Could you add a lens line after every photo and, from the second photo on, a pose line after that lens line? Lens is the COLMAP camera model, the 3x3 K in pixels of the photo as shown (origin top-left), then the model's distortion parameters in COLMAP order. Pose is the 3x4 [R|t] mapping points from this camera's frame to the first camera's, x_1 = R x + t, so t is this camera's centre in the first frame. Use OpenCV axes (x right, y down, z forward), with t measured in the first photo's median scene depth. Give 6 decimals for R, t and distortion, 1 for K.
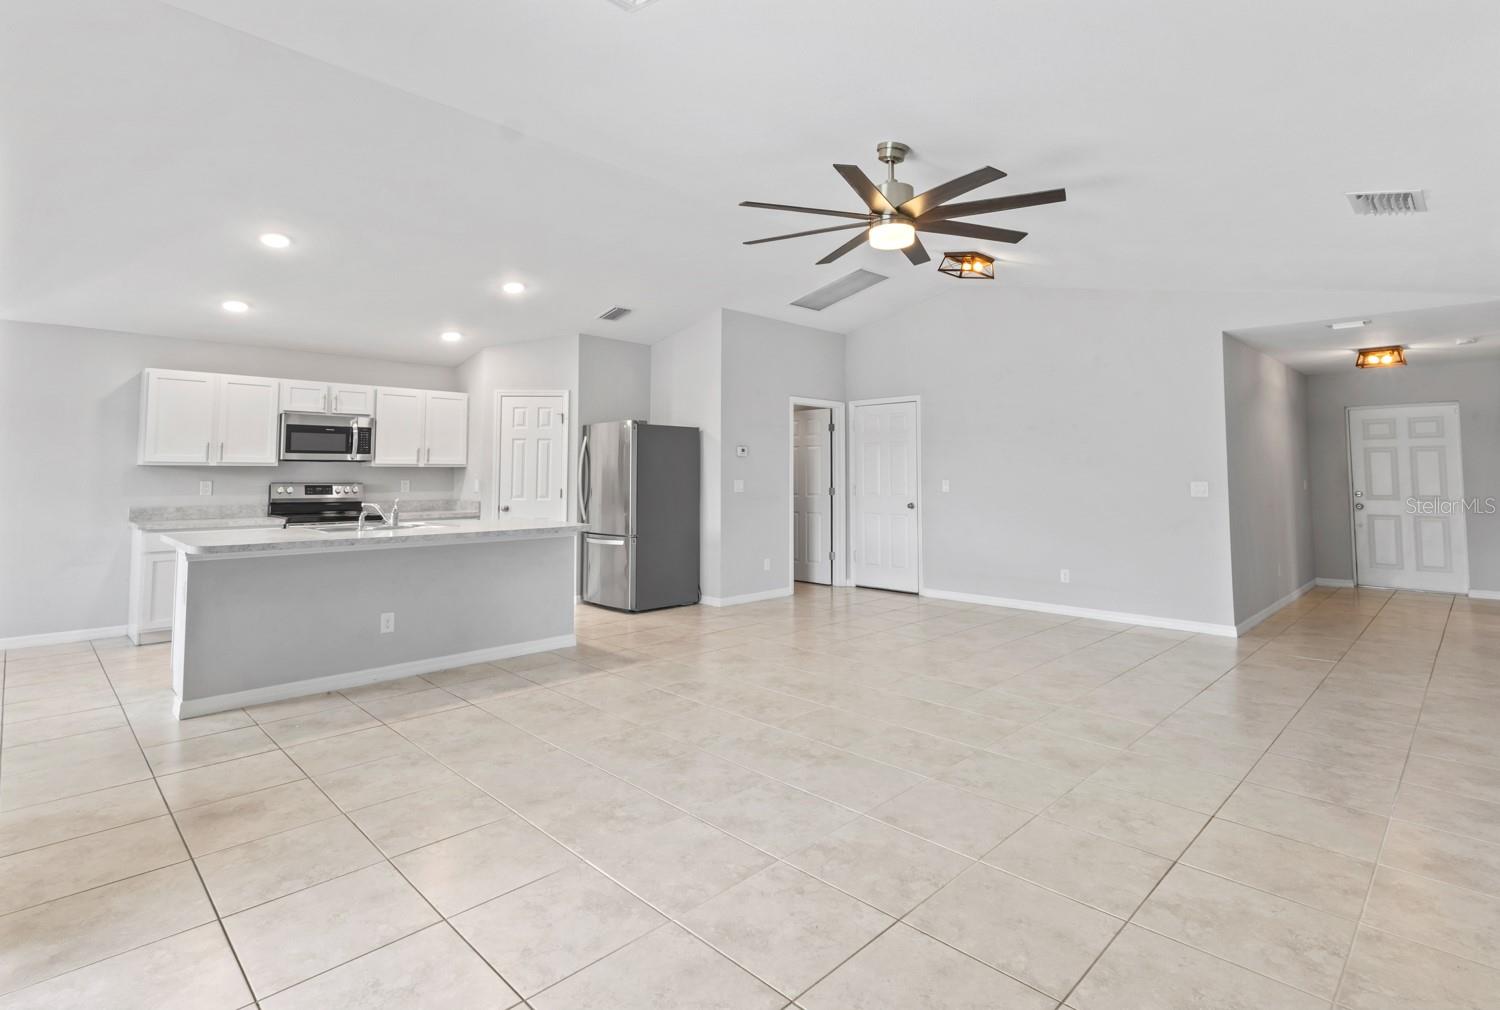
lens RADIAL K [[739.2, 0, 749.1], [0, 739.2, 431.5], [0, 0, 1]] dist [0.000844, 0.000506]
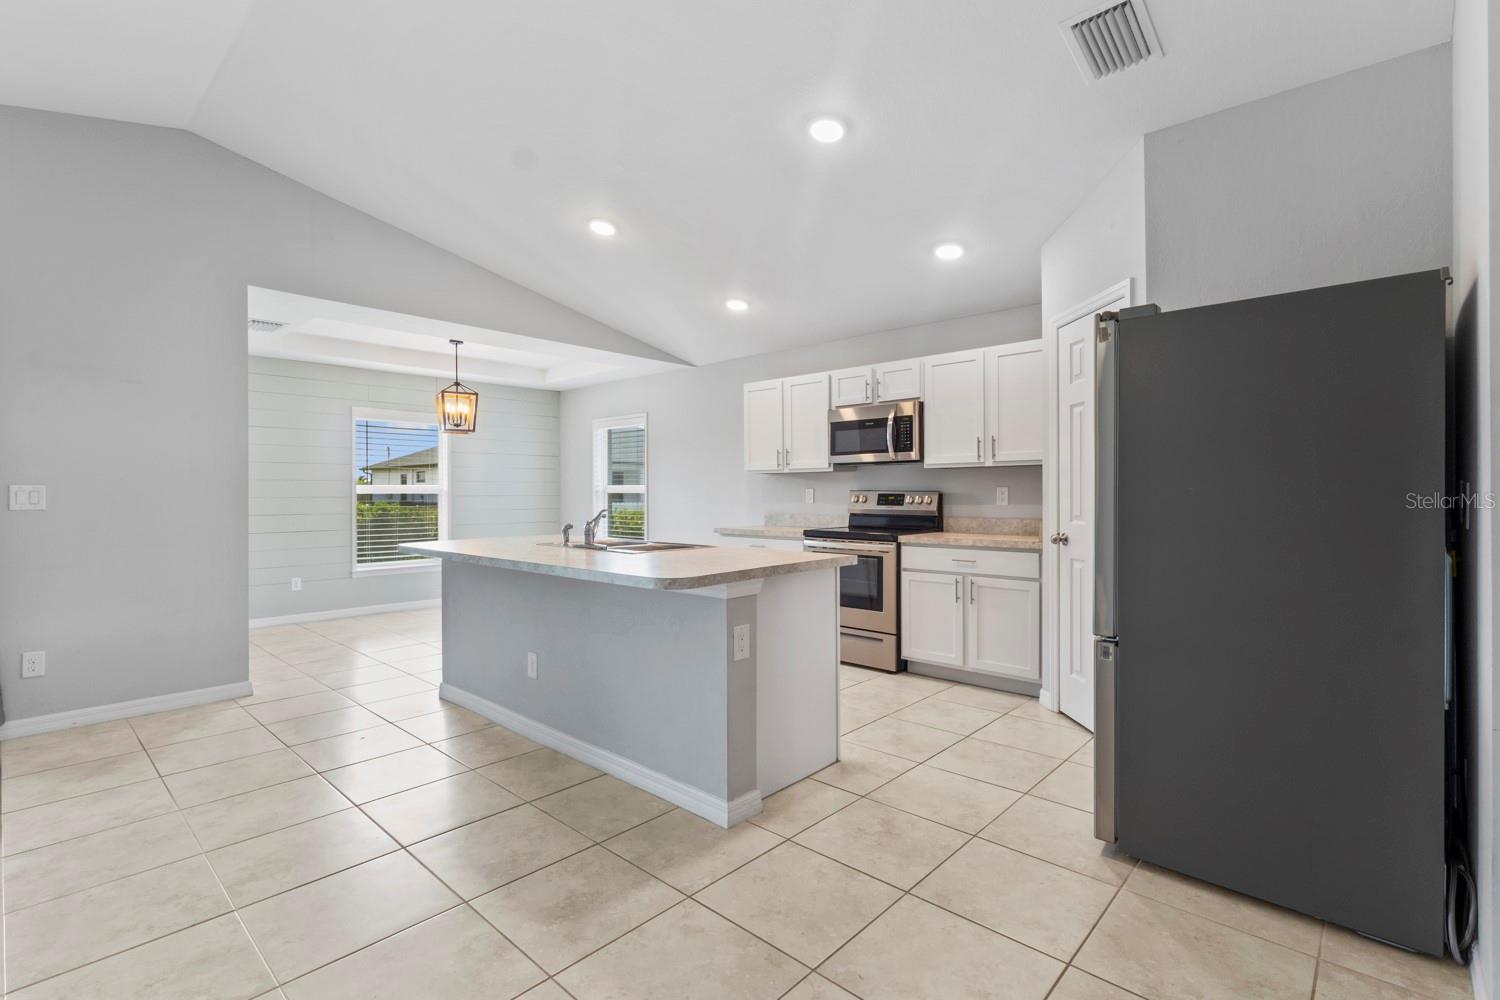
lens RADIAL K [[692.7, 0, 742.9], [0, 692.7, 493.2], [0, 0, 1]] dist [-0.002810, 0.002213]
pose [[0.033818, 0.001284, -0.999427, 0.169940], [0.063152, 0.997998, 0.003419, 0.059529], [0.997431, -0.063231, 0.033669, 0.815668]]
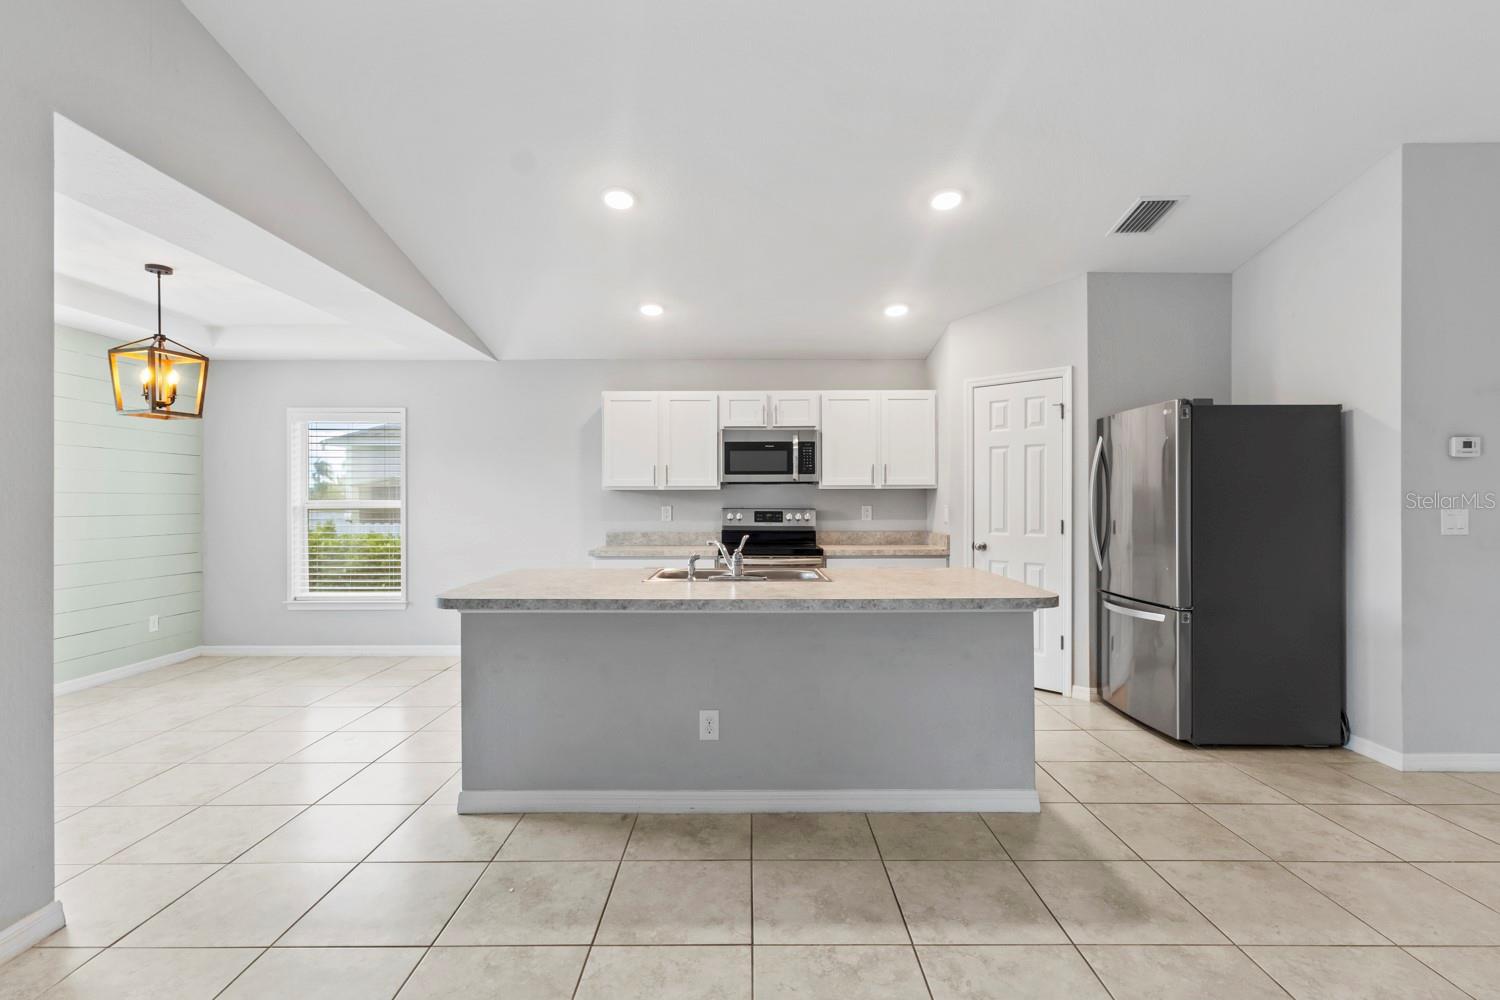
lens RADIAL K [[692.7, 0, 745.1], [0, 692.7, 500.5], [0, 0, 1]] dist [-0.002810, 0.002213]
pose [[0.704324, -0.000447, -0.709879, -0.020787], [0.044346, 0.998074, 0.043370, 0.023391], [0.708492, -0.062027, 0.702988, 0.406992]]
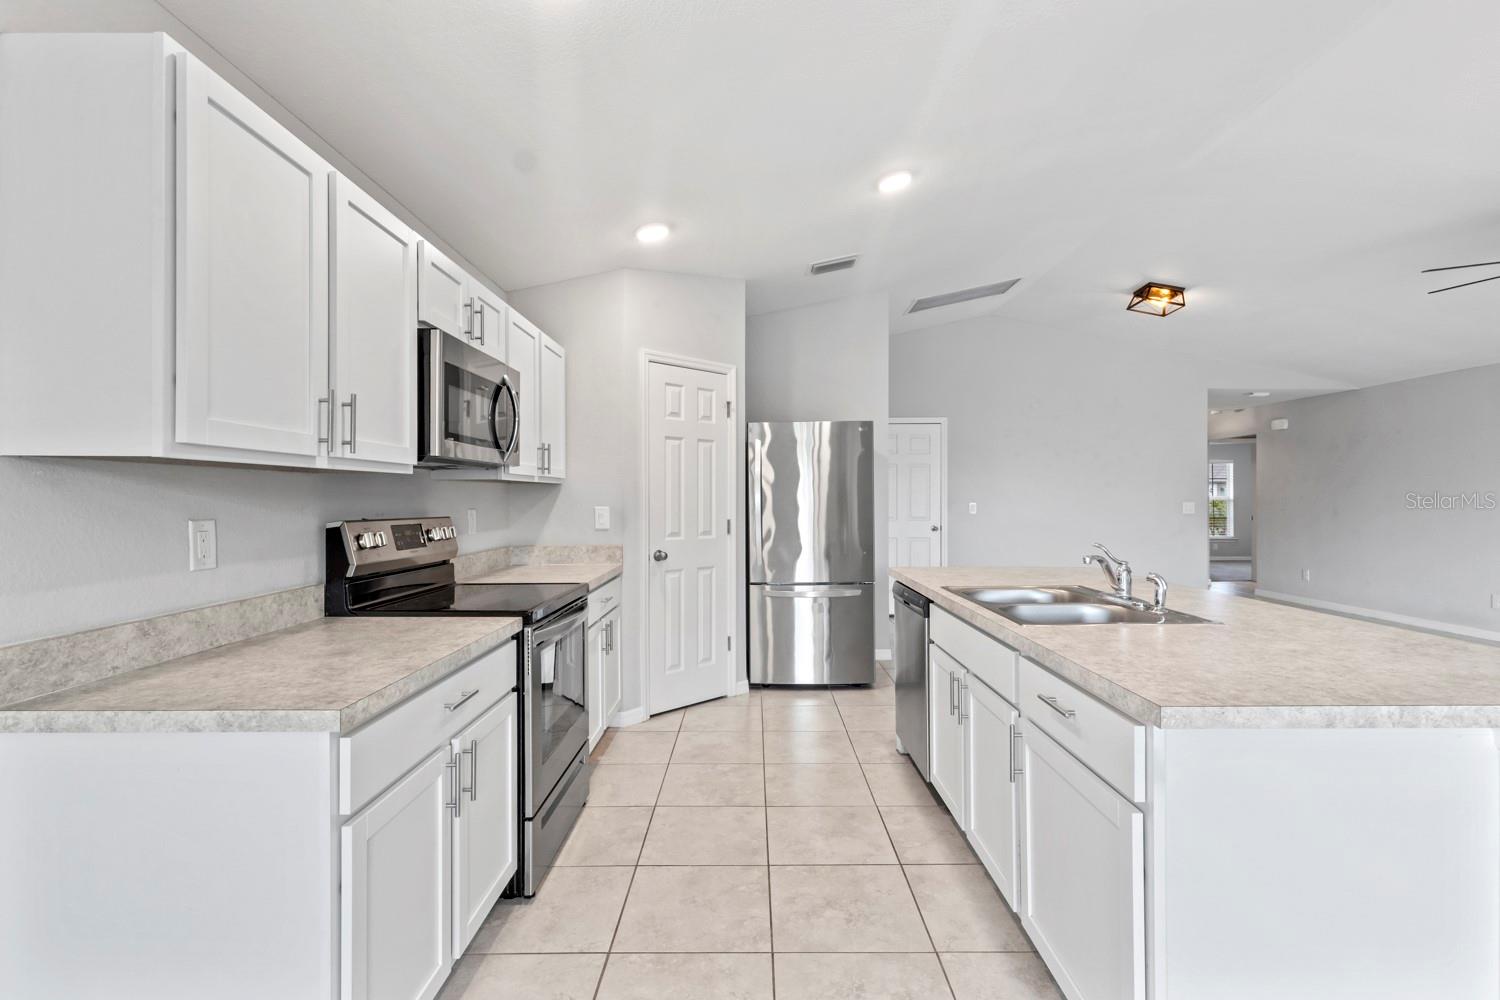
lens RADIAL K [[692.7, 0, 747.6], [0, 692.7, 495.1], [0, 0, 1]] dist [-0.002810, 0.002213]
pose [[0.711178, 0.001195, 0.703011, -0.716469], [-0.038556, 0.998560, 0.037307, 0.035816], [-0.701954, -0.053637, 0.710200, 0.607611]]
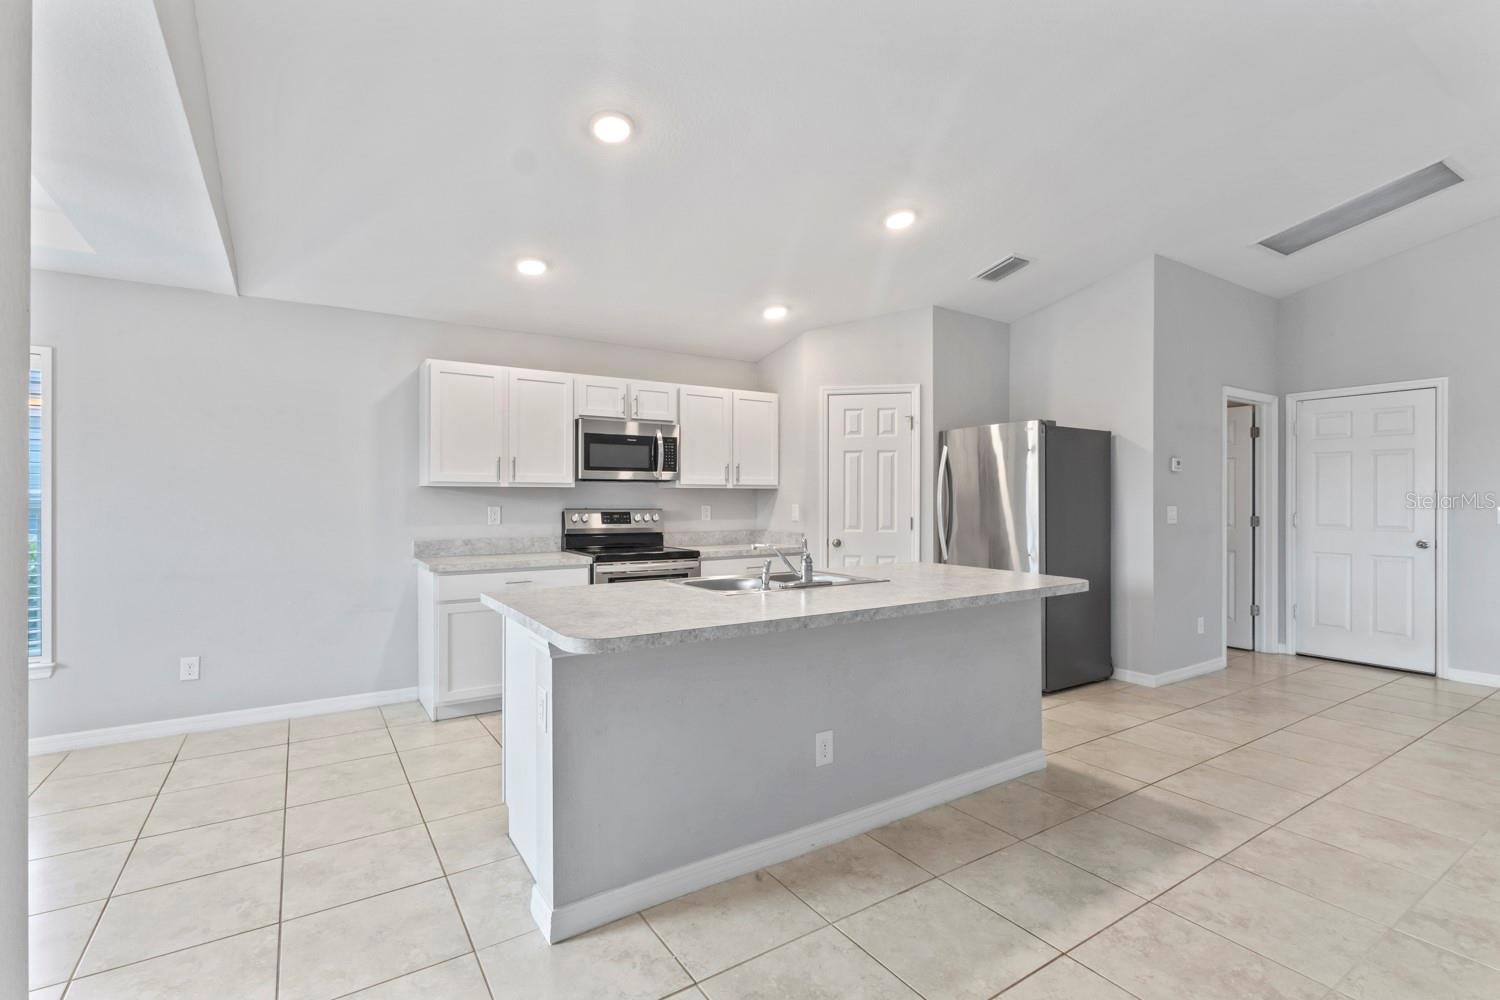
lens RADIAL K [[692.7, 0, 747.7], [0, 692.7, 498.5], [0, 0, 1]] dist [-0.002810, 0.002213]
pose [[0.978748, -0.000389, -0.205069, -0.293822], [0.012409, 0.998278, 0.057332, 0.017801], [0.204693, -0.058659, 0.977067, 0.308356]]
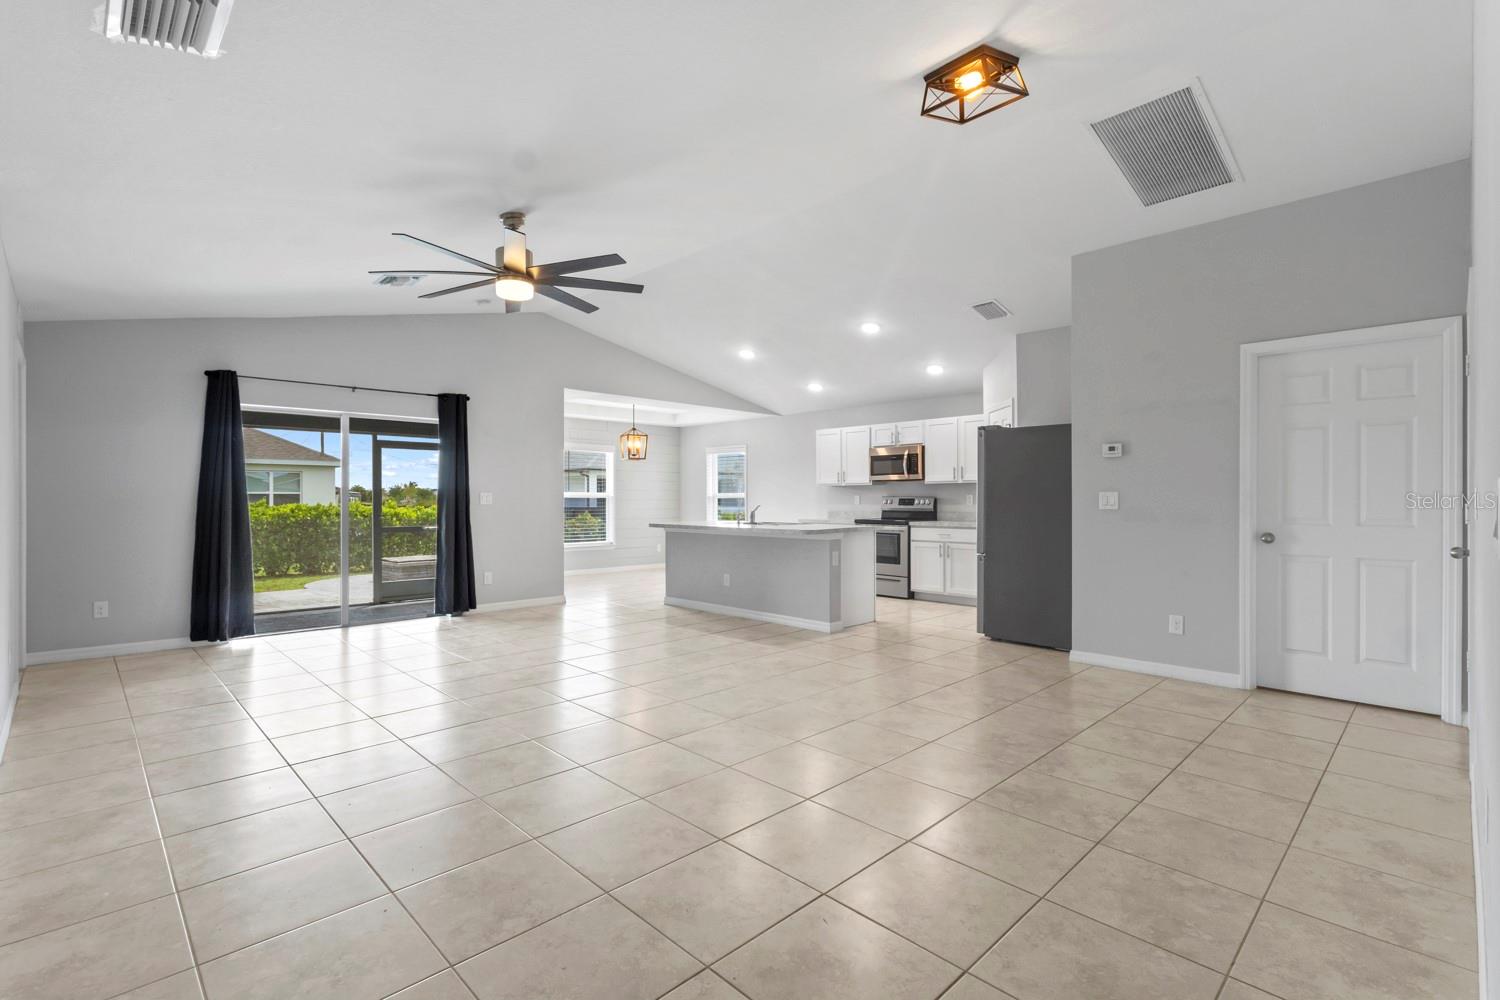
lens RADIAL K [[692.7, 0, 737.4], [0, 692.7, 496.9], [0, 0, 1]] dist [-0.002810, 0.002213]
pose [[-0.023864, -0.003062, -0.999711, 0.701044], [0.059739, 0.998204, -0.004483, 0.057057], [0.997929, -0.059829, -0.023638, 0.721799]]
